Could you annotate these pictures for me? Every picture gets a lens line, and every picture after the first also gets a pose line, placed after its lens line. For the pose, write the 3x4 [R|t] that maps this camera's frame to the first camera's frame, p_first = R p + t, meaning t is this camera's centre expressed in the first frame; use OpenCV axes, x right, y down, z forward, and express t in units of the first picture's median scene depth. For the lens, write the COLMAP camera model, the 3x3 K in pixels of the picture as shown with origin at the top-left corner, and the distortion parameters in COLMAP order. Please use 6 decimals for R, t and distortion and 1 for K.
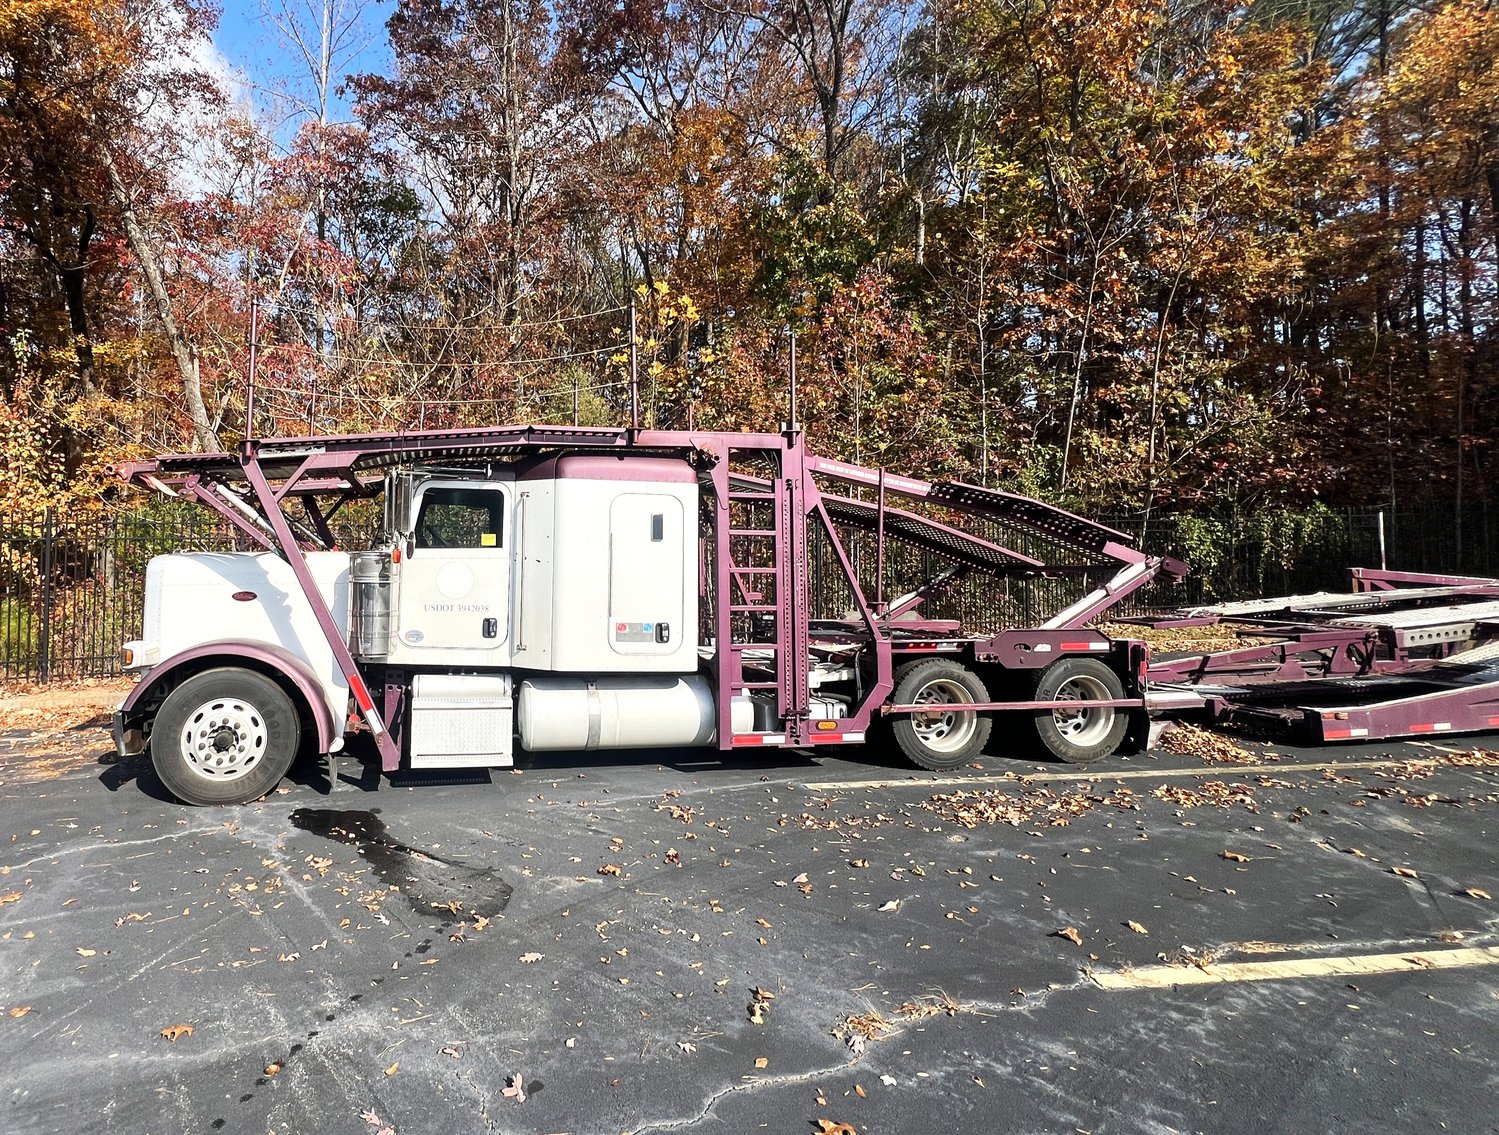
lens RADIAL K [[760.0, 0, 556.0], [0, 760.0, 509.8], [0, 0, 1]] dist [-0.000521, 0.000148]
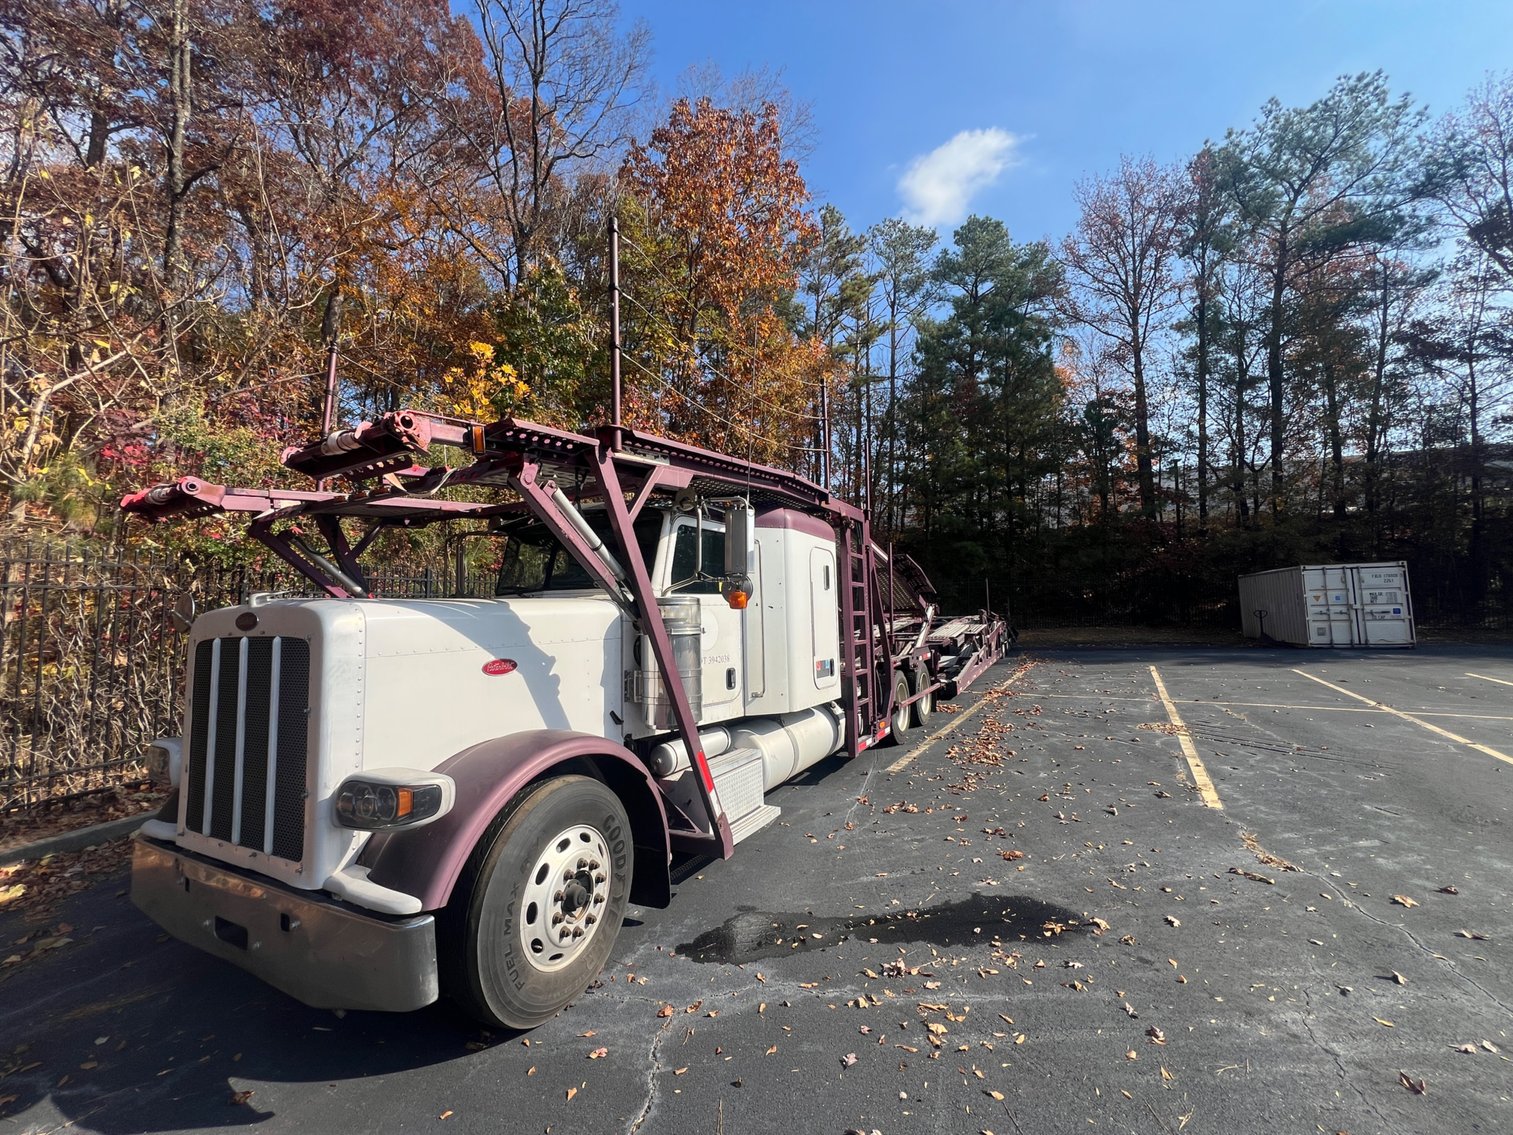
lens RADIAL K [[609.3, 0, 752.1], [0, 609.3, 562.1], [0, 0, 1]] dist [0.002326, 0.000042]
pose [[0.596808, 0.052064, 0.800693, -0.685533], [-0.037835, 0.998609, -0.036733, 0.037227], [-0.801491, -0.008372, 0.597948, 0.522901]]
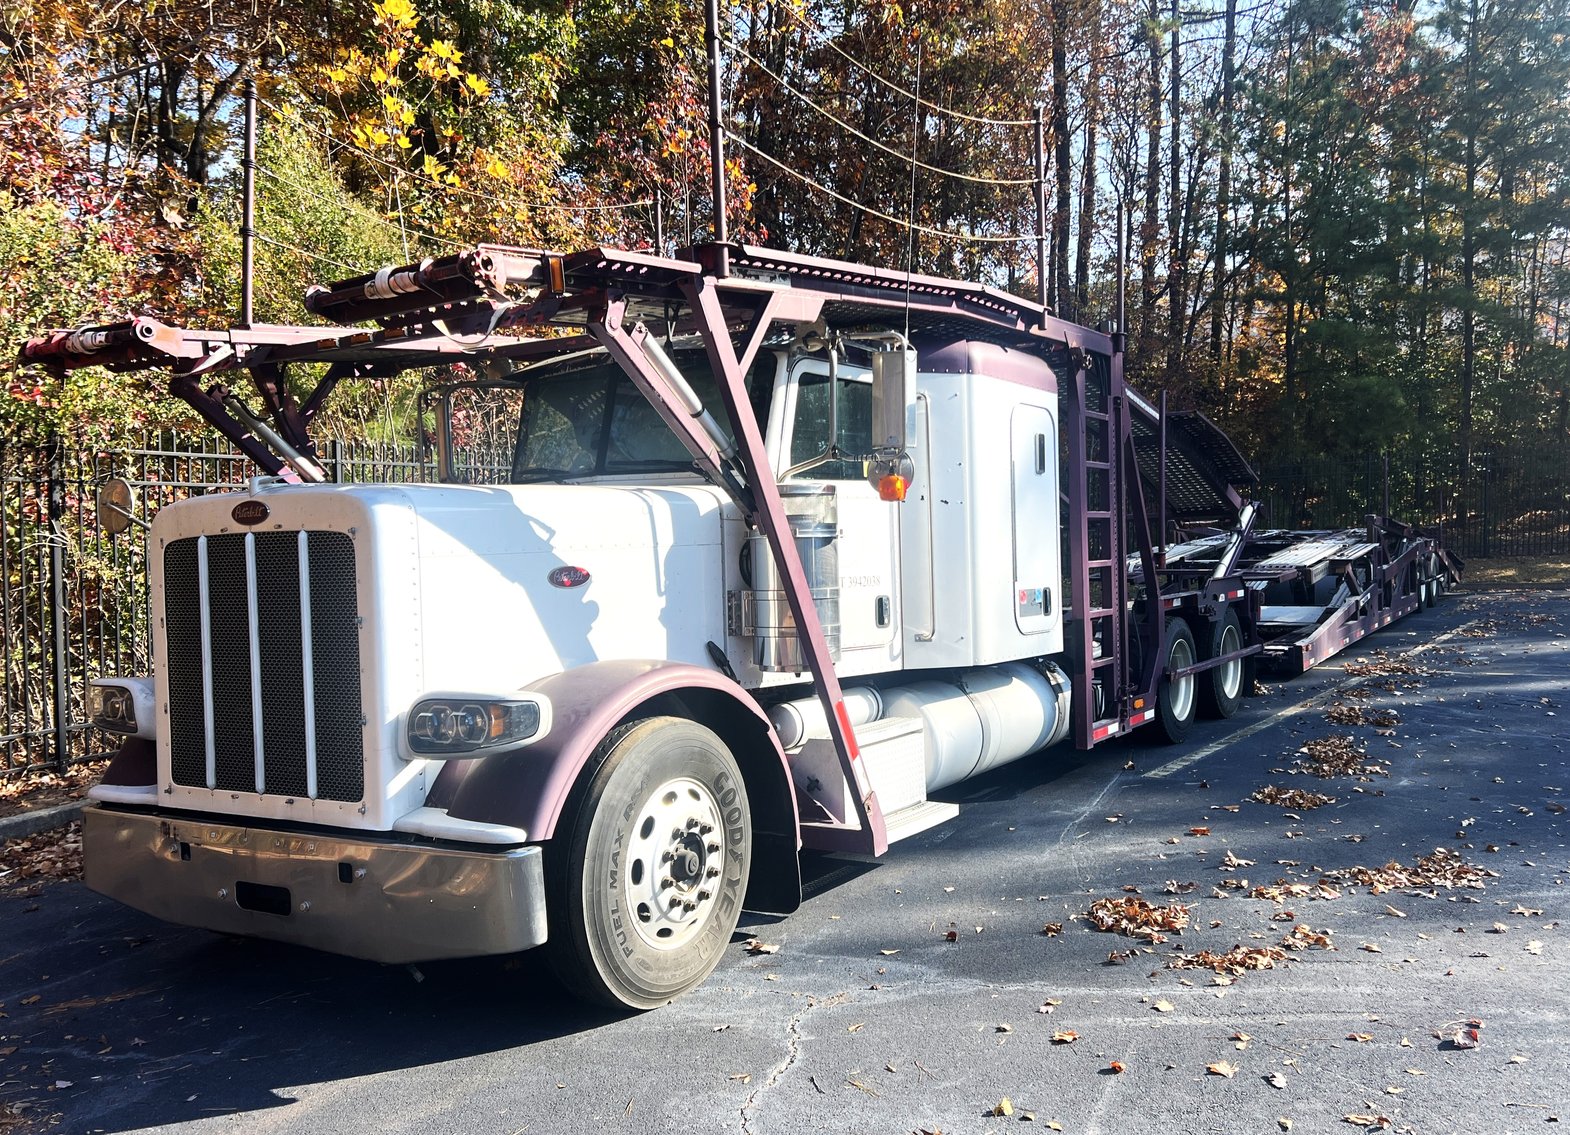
lens RADIAL K [[1294.3, 0, 847.6], [0, 1294.3, 563.3], [0, 0, 1]] dist [0.058618, -0.002959]
pose [[0.642328, -0.034682, 0.765645, -0.896846], [-0.032805, 0.996816, 0.072675, 0.042208], [-0.765727, -0.071798, 0.639145, 0.356970]]
